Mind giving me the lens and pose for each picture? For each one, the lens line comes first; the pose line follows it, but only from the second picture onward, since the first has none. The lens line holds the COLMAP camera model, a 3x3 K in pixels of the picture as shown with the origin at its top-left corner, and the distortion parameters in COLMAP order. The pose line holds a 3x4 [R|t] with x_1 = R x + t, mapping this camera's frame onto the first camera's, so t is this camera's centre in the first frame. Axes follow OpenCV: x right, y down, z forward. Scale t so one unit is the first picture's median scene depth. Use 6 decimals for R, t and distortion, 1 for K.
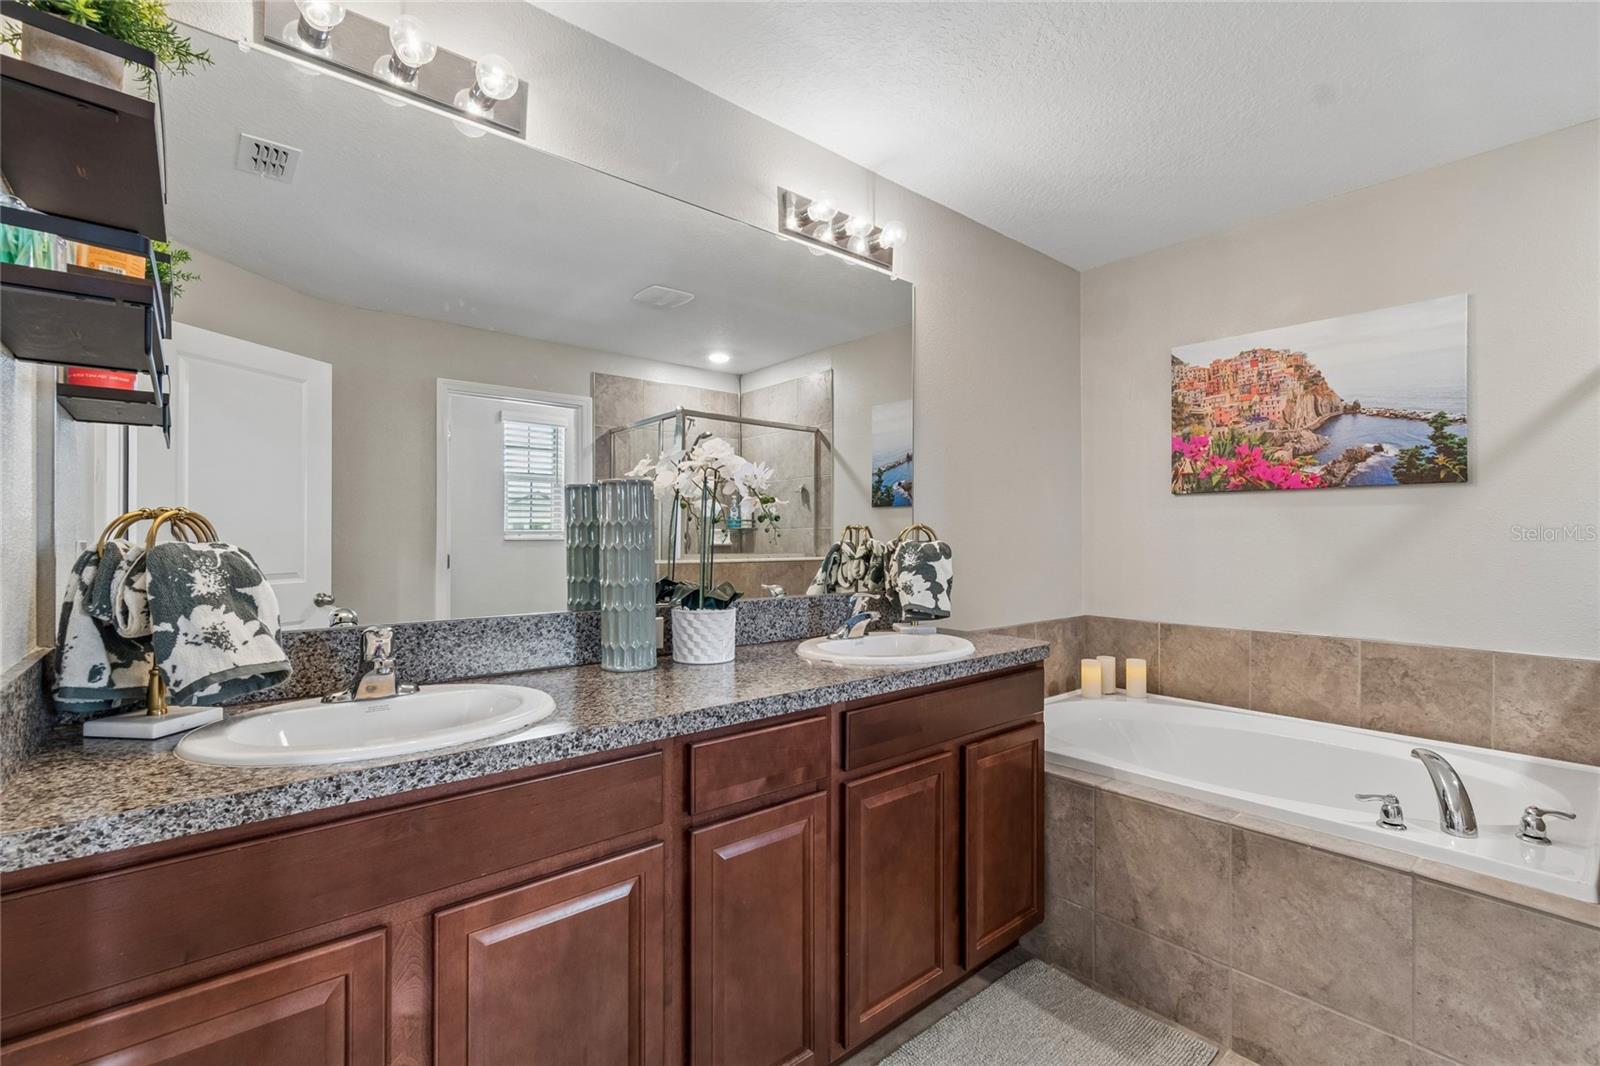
lens RADIAL K [[711.3, 0, 812.3], [0, 711.3, 537.5], [0, 0, 1]] dist [0.004061, -0.002117]
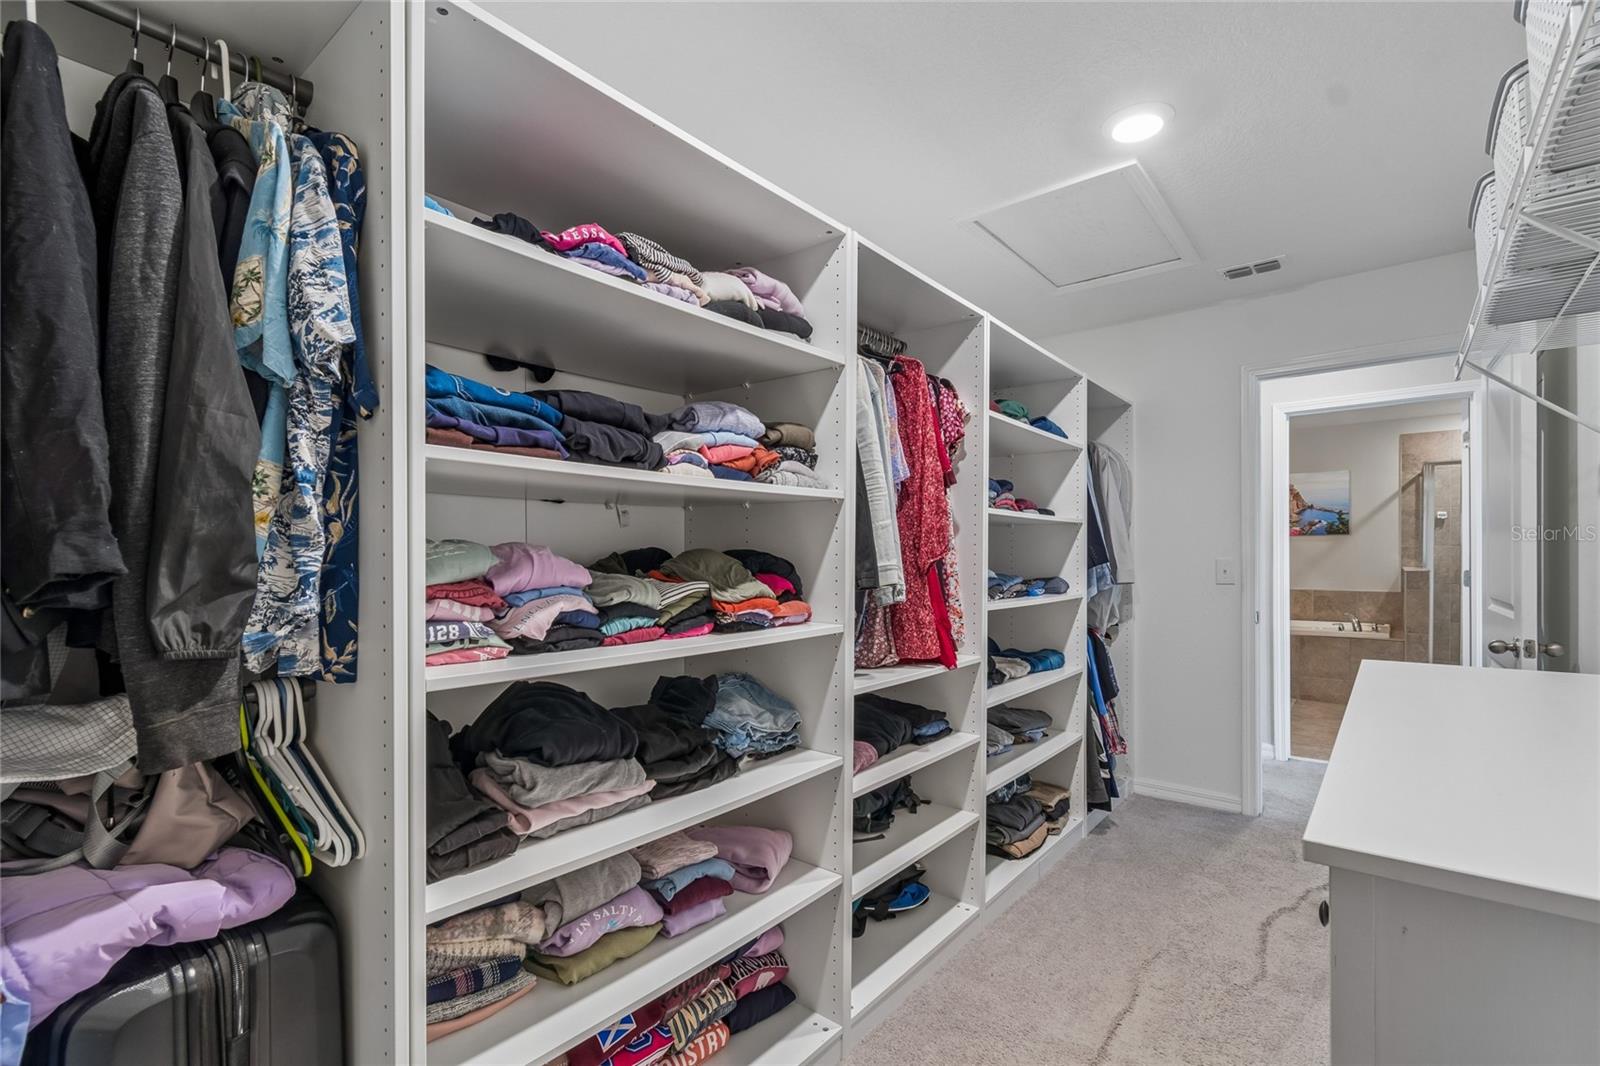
lens RADIAL K [[711.3, 0, 814.7], [0, 711.3, 562.2], [0, 0, 1]] dist [0.004061, -0.002117]
pose [[0.985237, -0.008653, 0.170980, -1.701841], [0.007344, 0.999939, 0.008290, -0.002786], [-0.171041, -0.006912, 0.985240, -1.473447]]
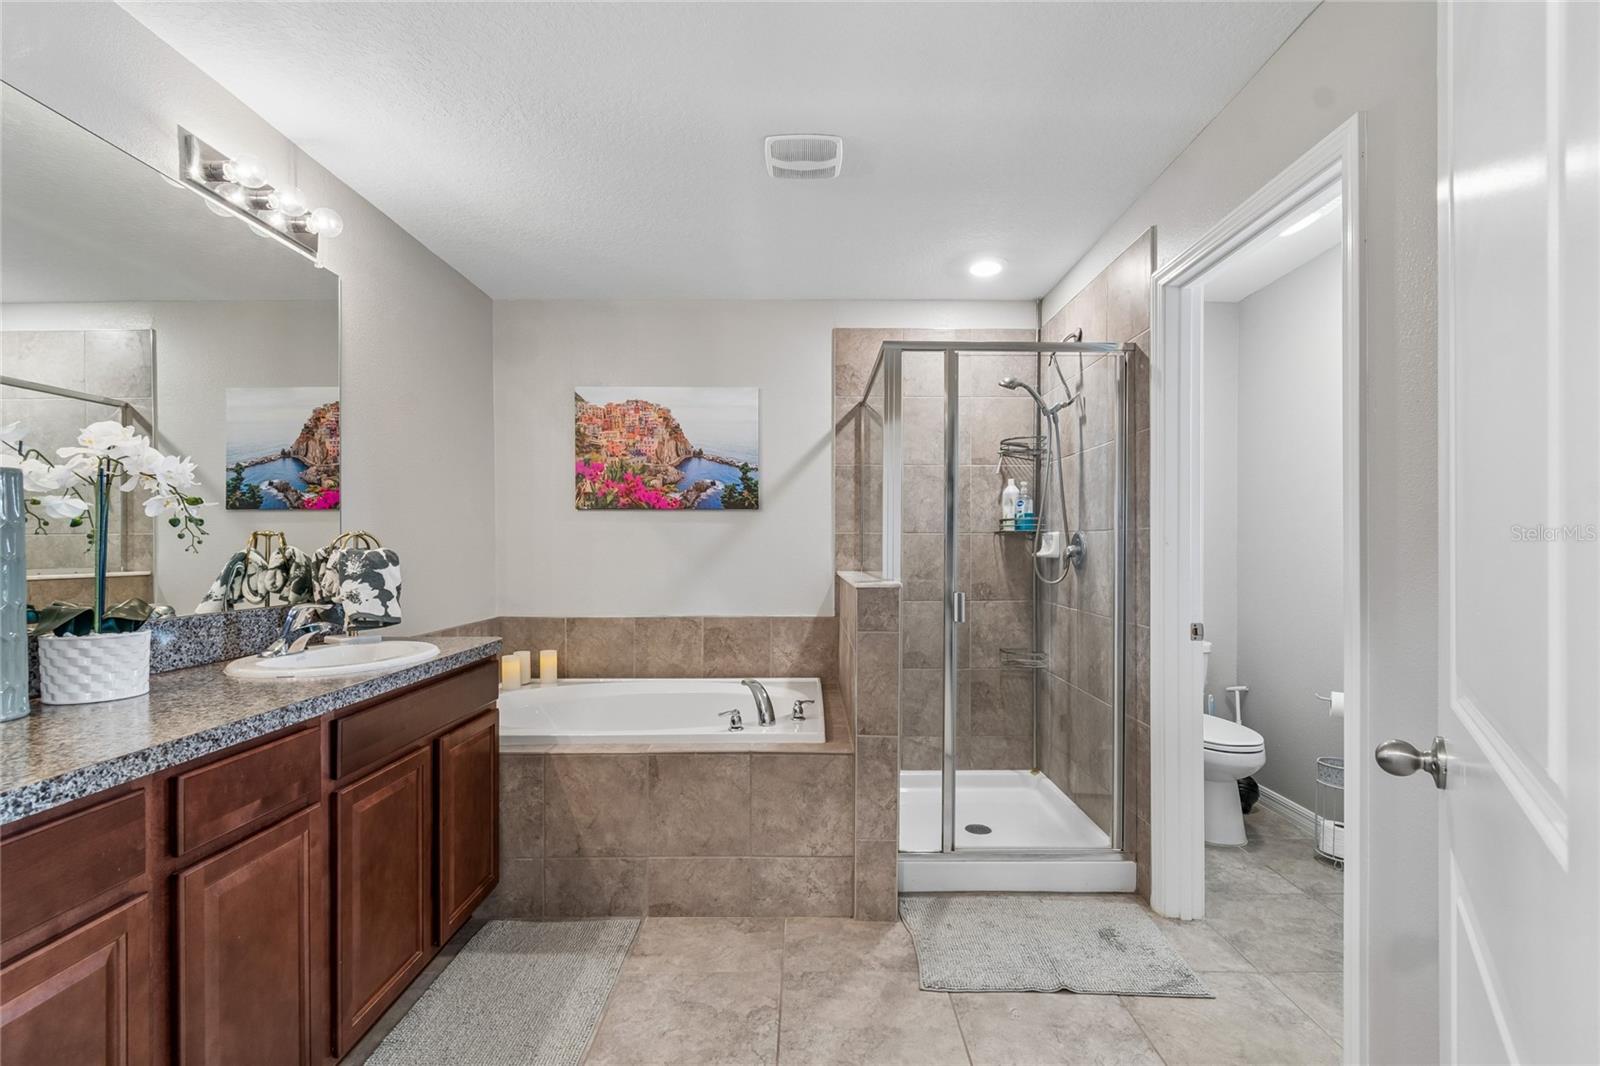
lens RADIAL K [[711.3, 0, 807.0], [0, 711.3, 550.0], [0, 0, 1]] dist [0.004061, -0.002117]
pose [[0.656040, -0.005598, 0.754705, -0.176944], [0.001850, 0.999981, 0.005809, 0.002202], [-0.754724, -0.002415, 0.656039, -0.095347]]
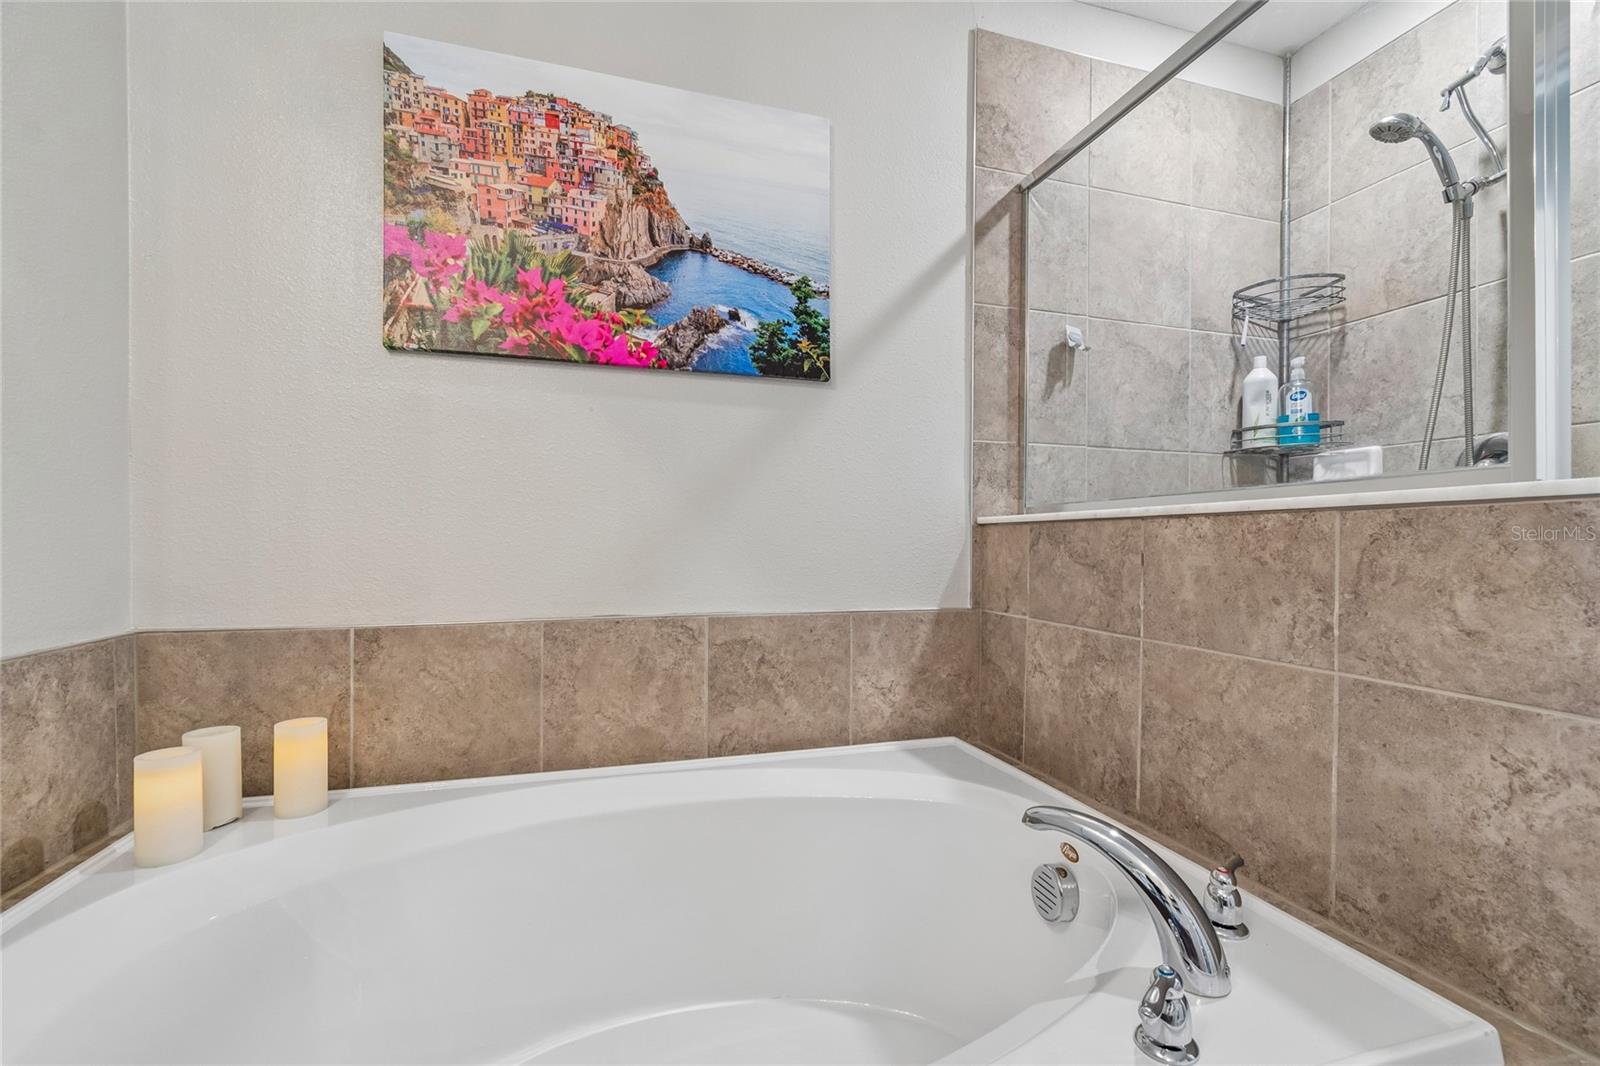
lens RADIAL K [[711.3, 0, 809.7], [0, 711.3, 539.8], [0, 0, 1]] dist [0.004061, -0.002117]
pose [[0.407094, 0.000710, 0.913386, 0.242905], [-0.003231, 0.999995, 0.000663, 0.079273], [-0.913381, -0.003221, 0.407094, 0.696014]]
